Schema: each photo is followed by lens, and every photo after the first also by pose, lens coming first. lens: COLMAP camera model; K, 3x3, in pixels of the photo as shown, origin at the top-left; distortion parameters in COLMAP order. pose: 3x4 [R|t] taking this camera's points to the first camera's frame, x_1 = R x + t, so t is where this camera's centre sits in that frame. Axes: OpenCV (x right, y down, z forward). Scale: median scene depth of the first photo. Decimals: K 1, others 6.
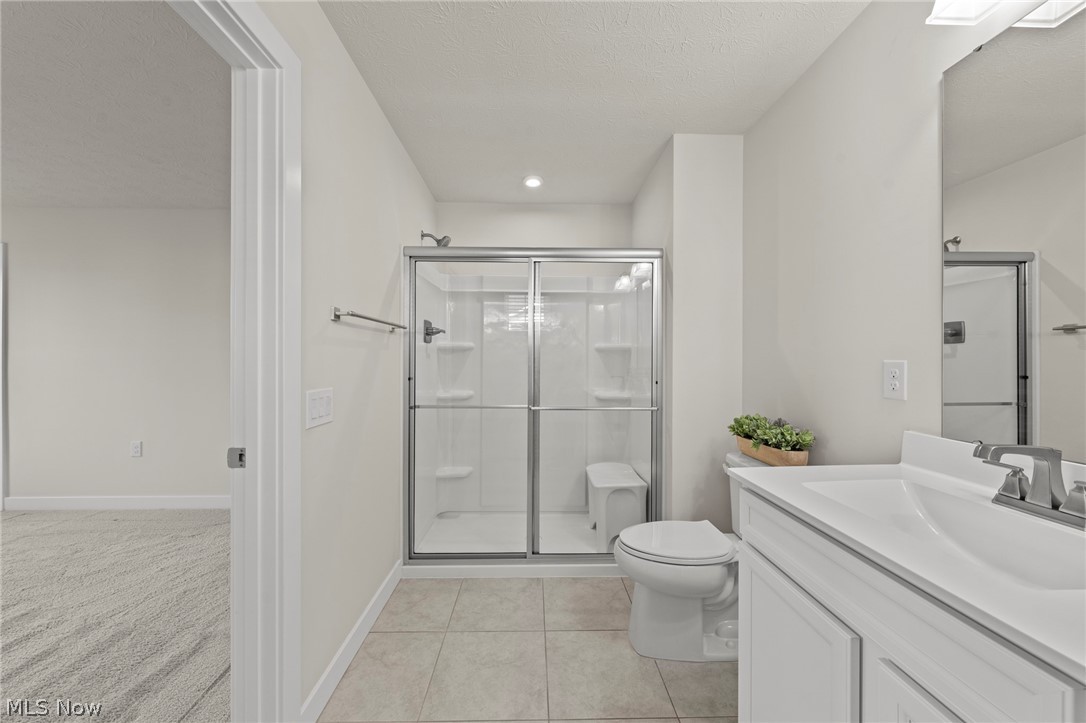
lens RADIAL K [[389.1, 0, 541.7], [0, 389.1, 360.6], [0, 0, 1]] dist [-0.001483, 0.000189]
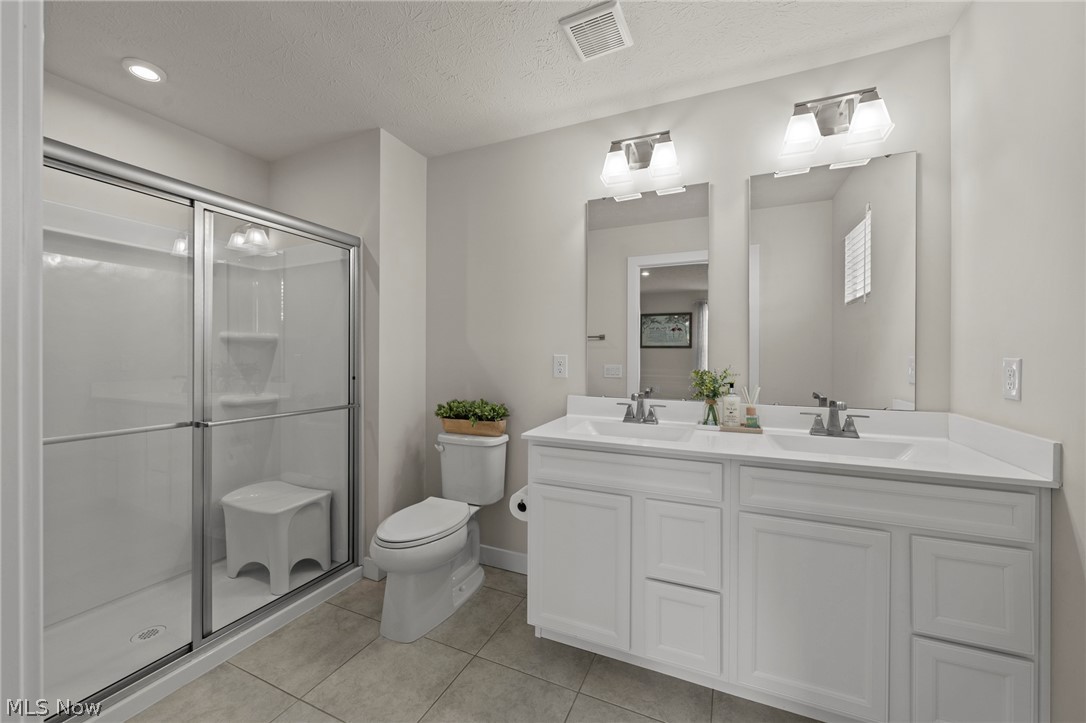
lens RADIAL K [[405.5, 0, 540.5], [0, 405.5, 356.9], [0, 0, 1]] dist [-0.001532, -0.000027]
pose [[0.450946, -0.001972, 0.892549, -0.470017], [-0.002500, 0.999991, 0.003472, 0.001588], [-0.892548, -0.003797, 0.450937, 0.189470]]
